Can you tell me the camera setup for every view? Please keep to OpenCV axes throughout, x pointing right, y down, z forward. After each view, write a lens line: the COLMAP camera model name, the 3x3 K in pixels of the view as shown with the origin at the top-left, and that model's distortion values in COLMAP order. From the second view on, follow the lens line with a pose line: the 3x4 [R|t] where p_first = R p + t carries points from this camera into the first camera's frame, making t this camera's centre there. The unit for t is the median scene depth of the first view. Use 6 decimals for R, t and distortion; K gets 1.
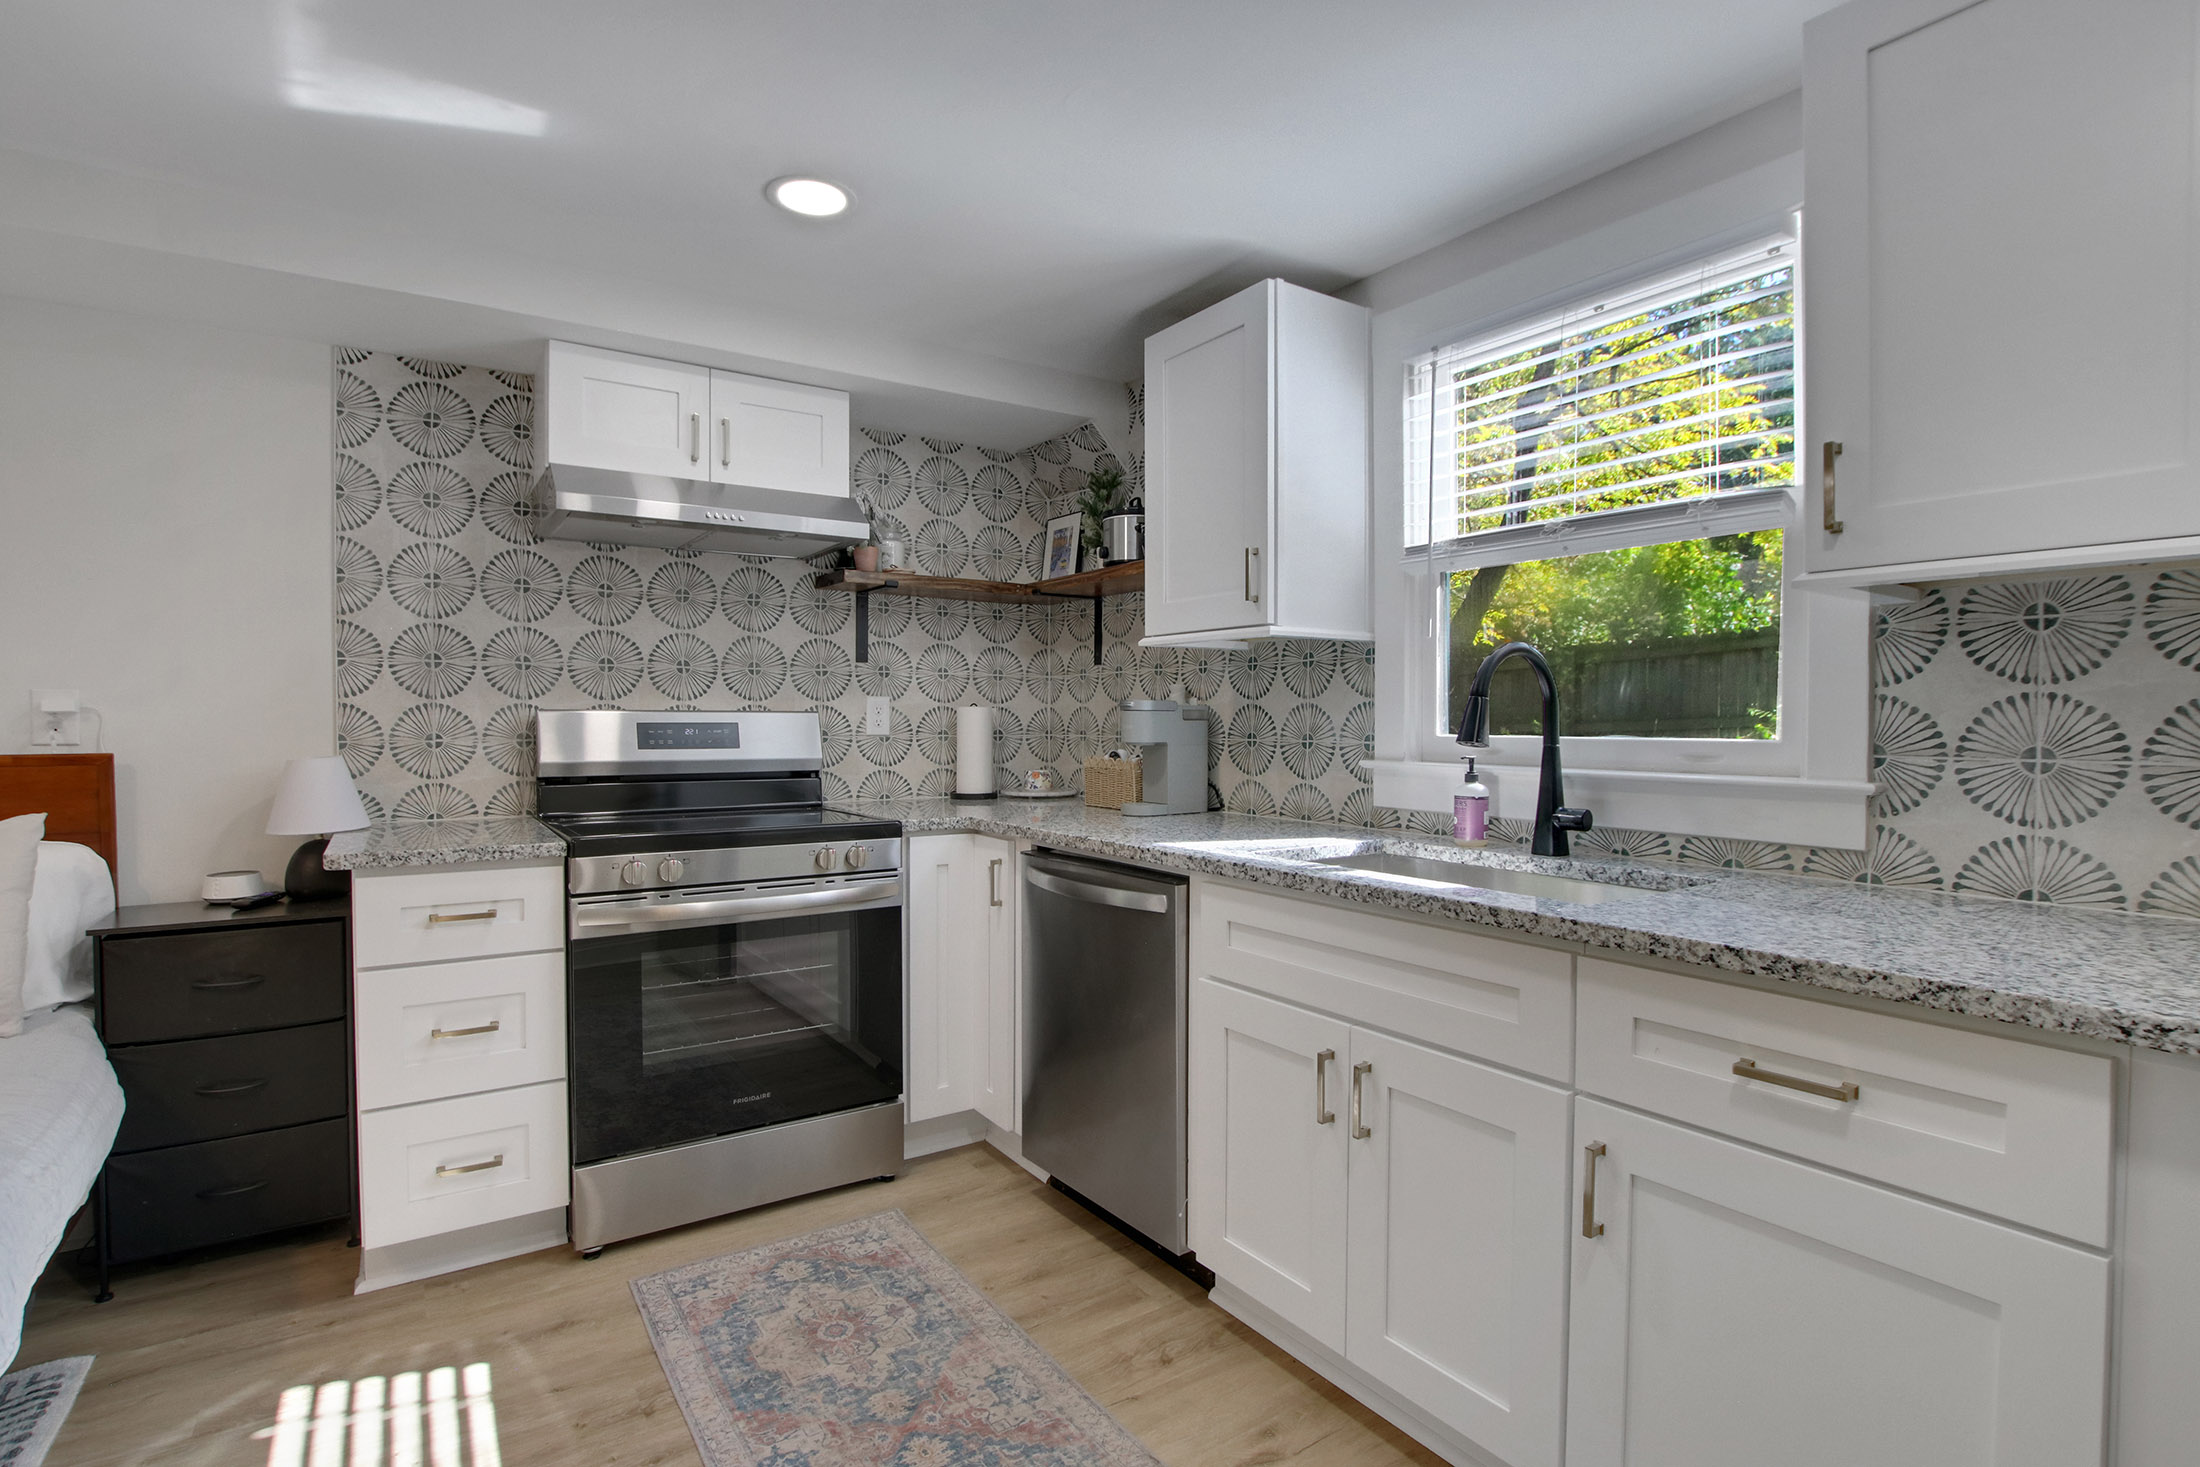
lens RADIAL K [[1050.2, 0, 1092.1], [0, 1050.2, 735.5], [0, 0, 1]] dist [-0.036039, 0.007806]
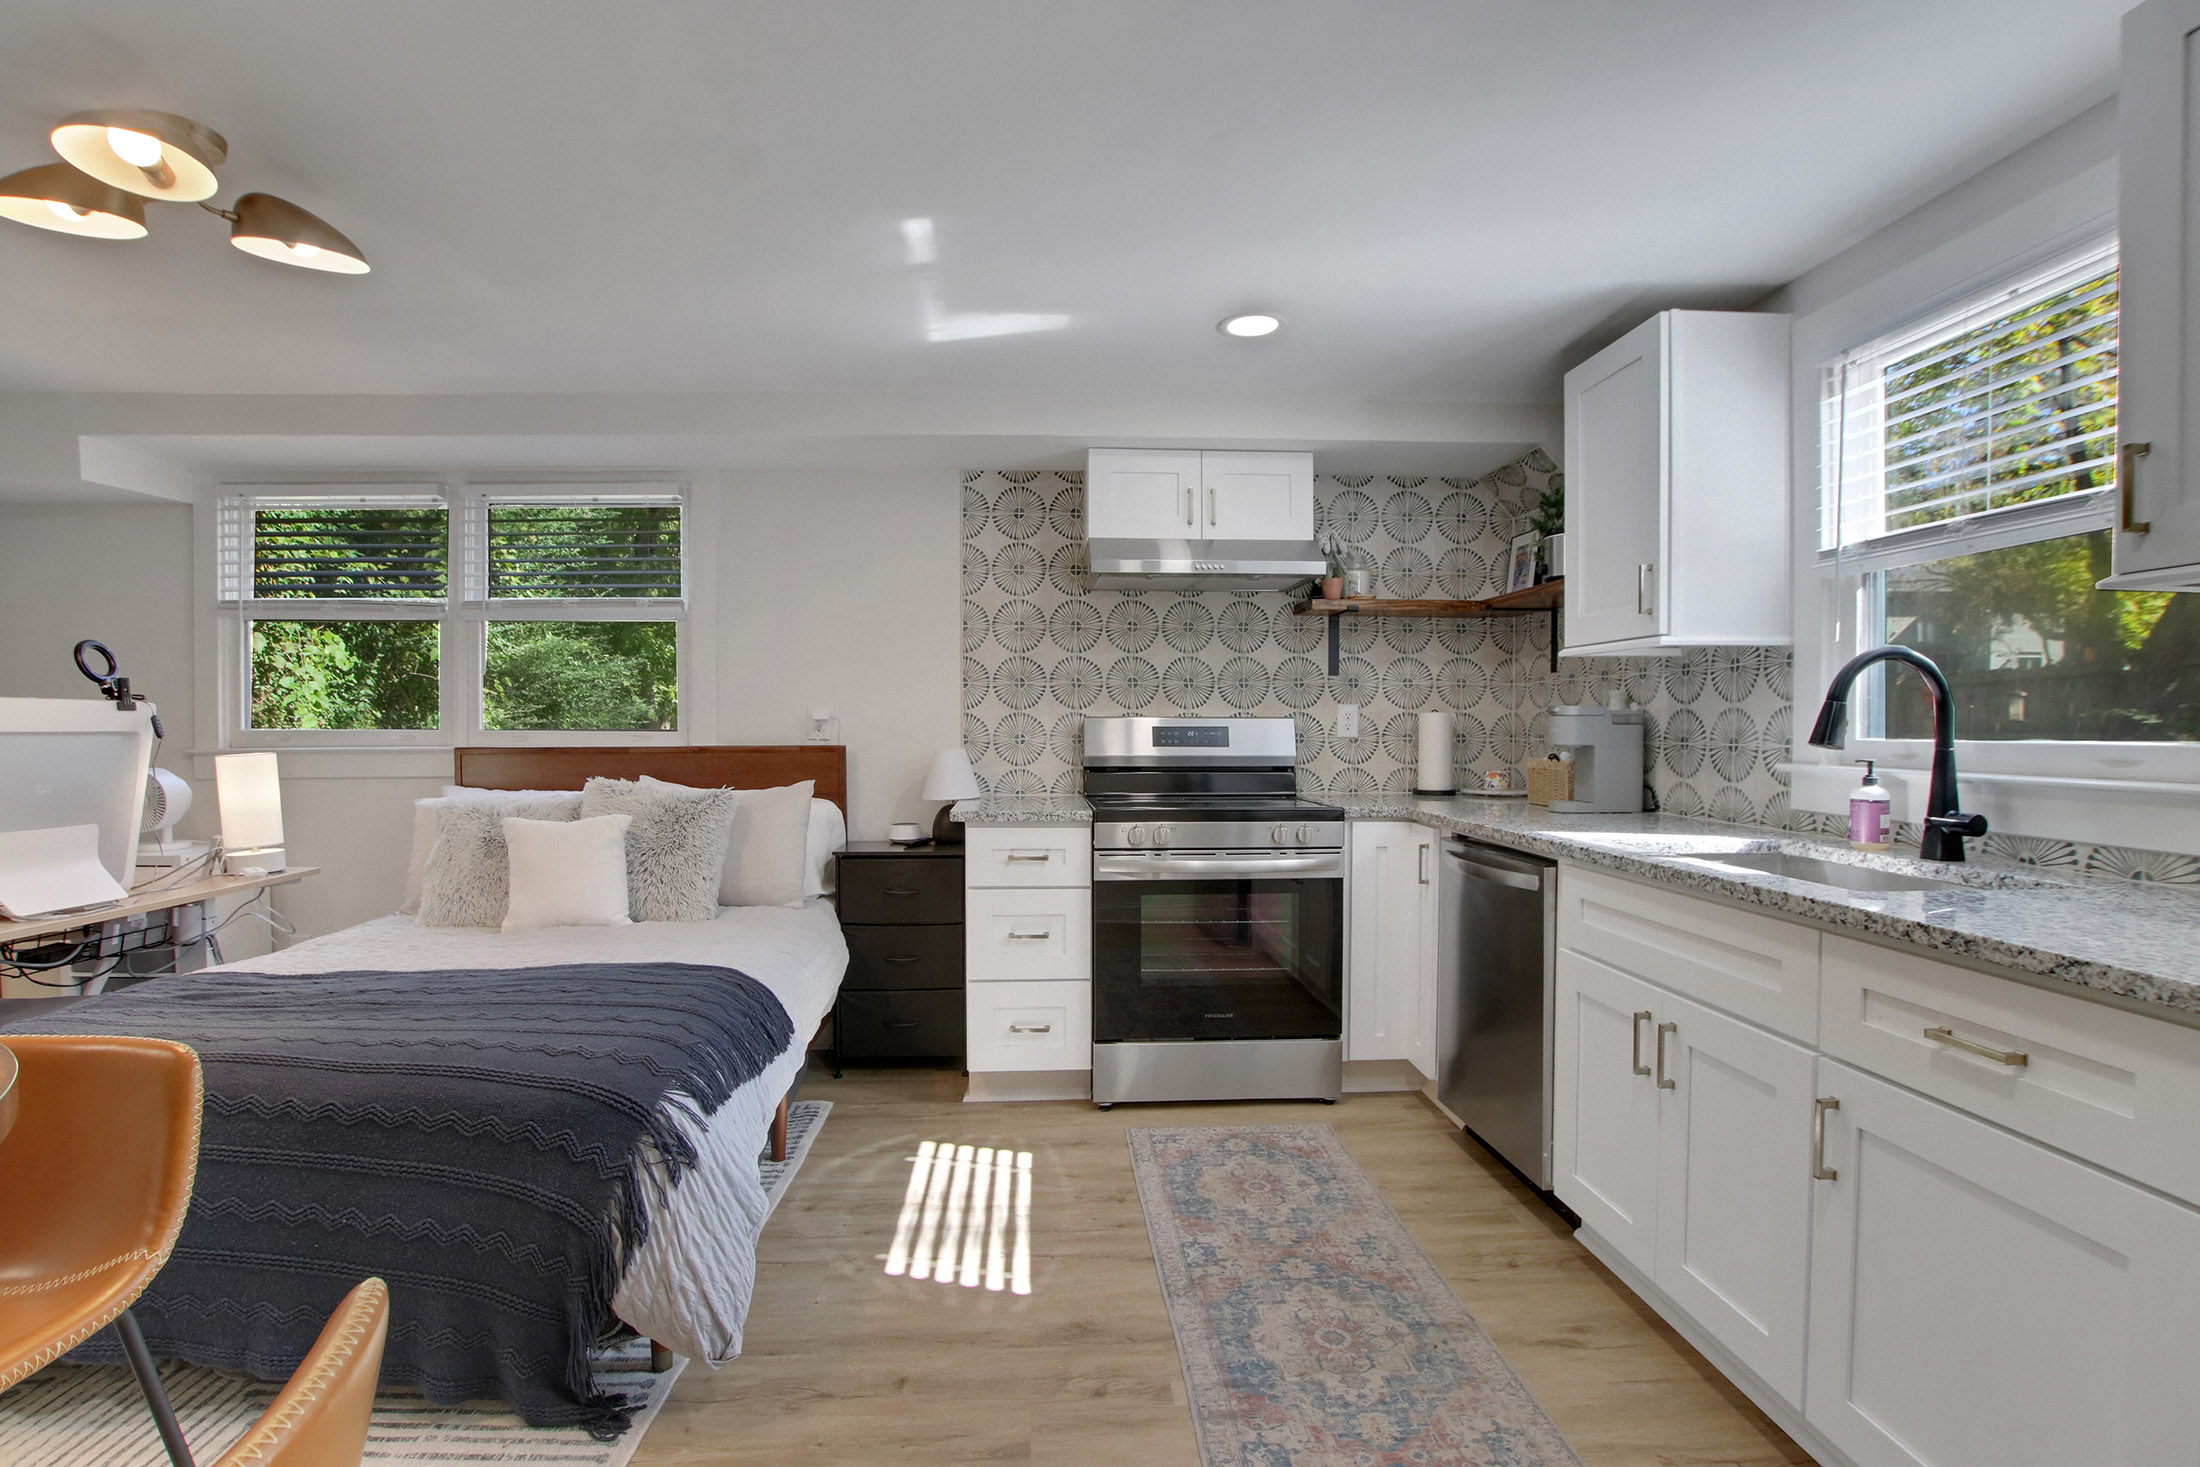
lens RADIAL K [[1063.1, 0, 1081.4], [0, 1063.1, 747.1], [0, 0, 1]] dist [-0.029620, 0.001237]
pose [[0.854863, 0.009780, -0.518761, 0.213633], [-0.006955, 0.999949, 0.007390, 0.005146], [0.518807, -0.002710, 0.854887, -0.223242]]
